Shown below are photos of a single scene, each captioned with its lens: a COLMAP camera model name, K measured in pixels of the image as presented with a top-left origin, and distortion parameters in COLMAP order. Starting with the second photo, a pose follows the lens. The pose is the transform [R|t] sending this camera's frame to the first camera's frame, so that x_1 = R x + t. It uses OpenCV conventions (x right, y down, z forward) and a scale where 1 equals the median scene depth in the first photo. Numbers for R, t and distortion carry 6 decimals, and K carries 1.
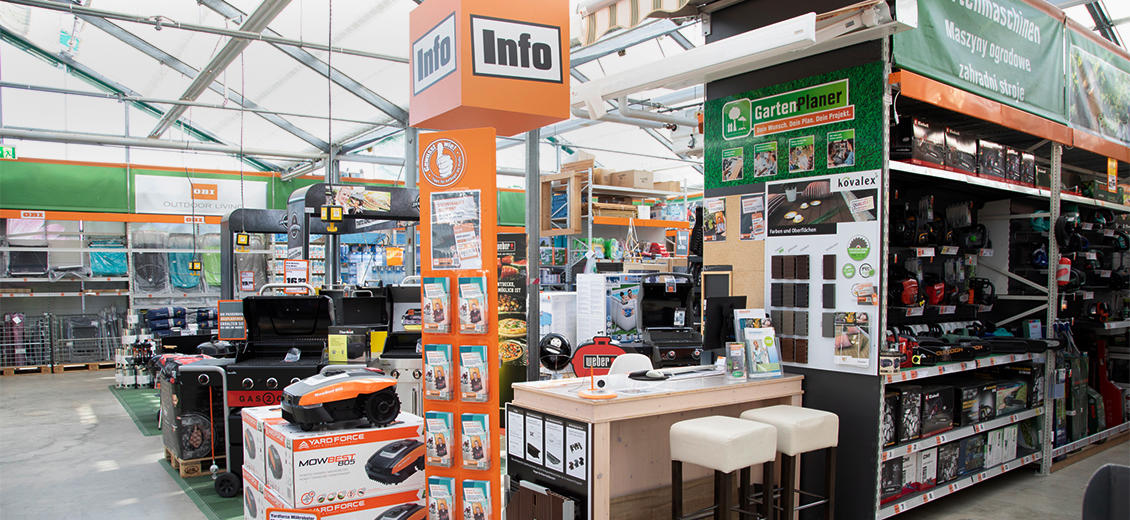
lens RADIAL K [[776.0, 0, 564.1], [0, 776.0, 317.0], [0, 0, 1]] dist [-0.125615, 0.071117]
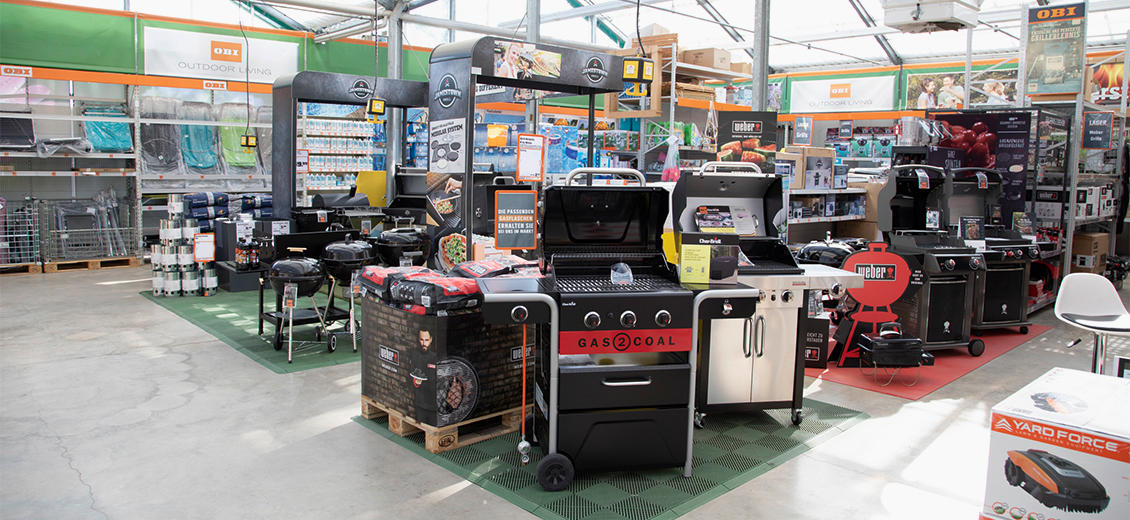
lens RADIAL K [[772.5, 0, 570.8], [0, 772.5, 235.1], [0, 0, 1]] dist [-0.126504, 0.068719]
pose [[0.992368, 0.011036, 0.122818, -0.219041], [-0.016045, 0.999076, 0.039874, -0.005098], [-0.122264, -0.041541, 0.991628, 0.145705]]
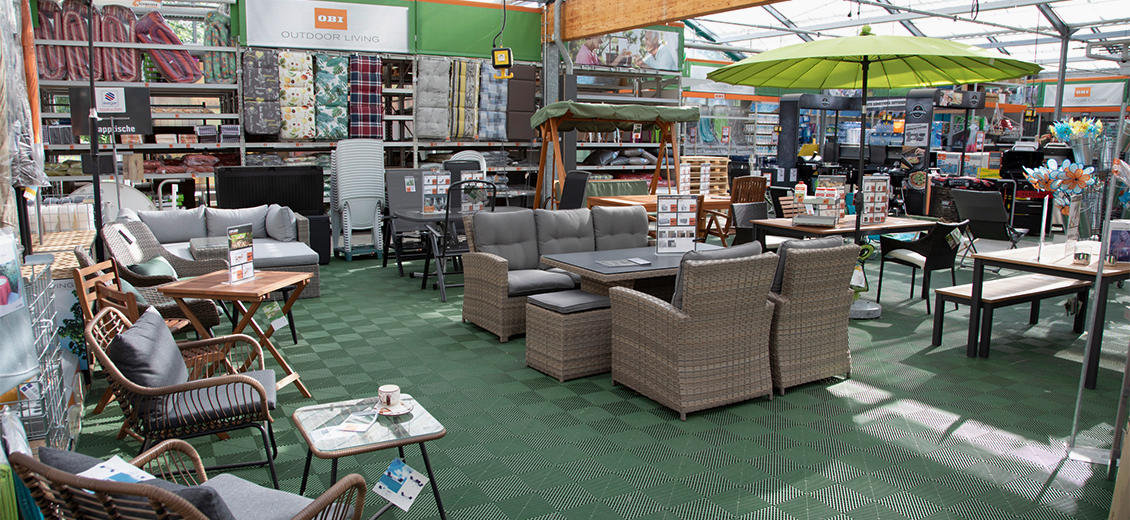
lens RADIAL K [[788.4, 0, 565.0], [0, 788.4, 260.0], [0, 0, 1]] dist [-0.118684, 0.073882]
pose [[0.994472, 0.033124, -0.099638, -0.675444], [-0.022543, 0.994163, 0.105502, 0.039836], [0.102551, -0.102673, 0.989415, -0.635987]]
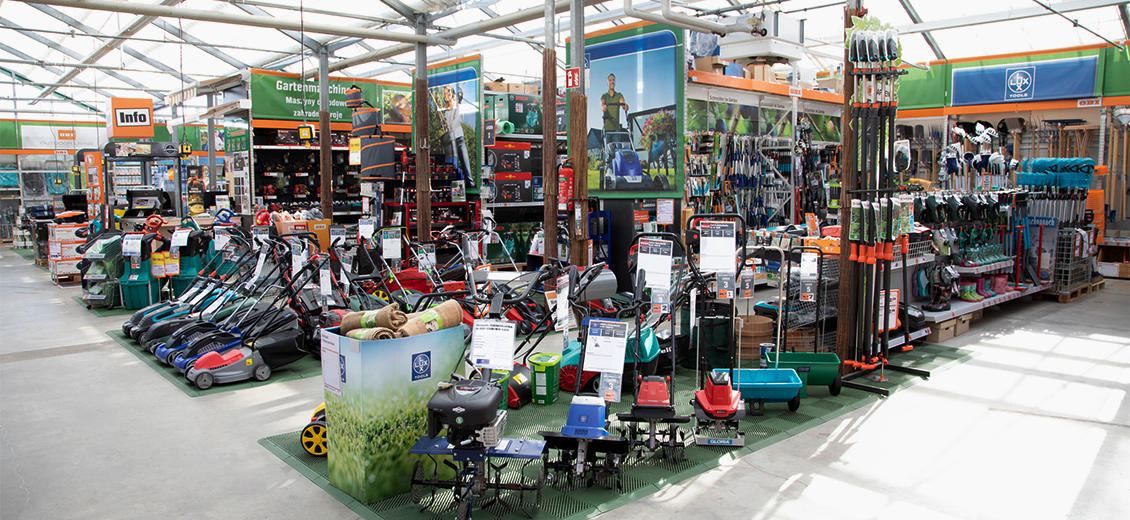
lens RADIAL K [[788.4, 0, 565.0], [0, 788.4, 260.0], [0, 0, 1]] dist [-0.118684, 0.073882]
pose [[0.996021, -0.016658, 0.087552, 0.483236], [0.012518, 0.998787, 0.047619, 0.042853], [-0.088239, -0.046333, 0.995021, -0.796017]]
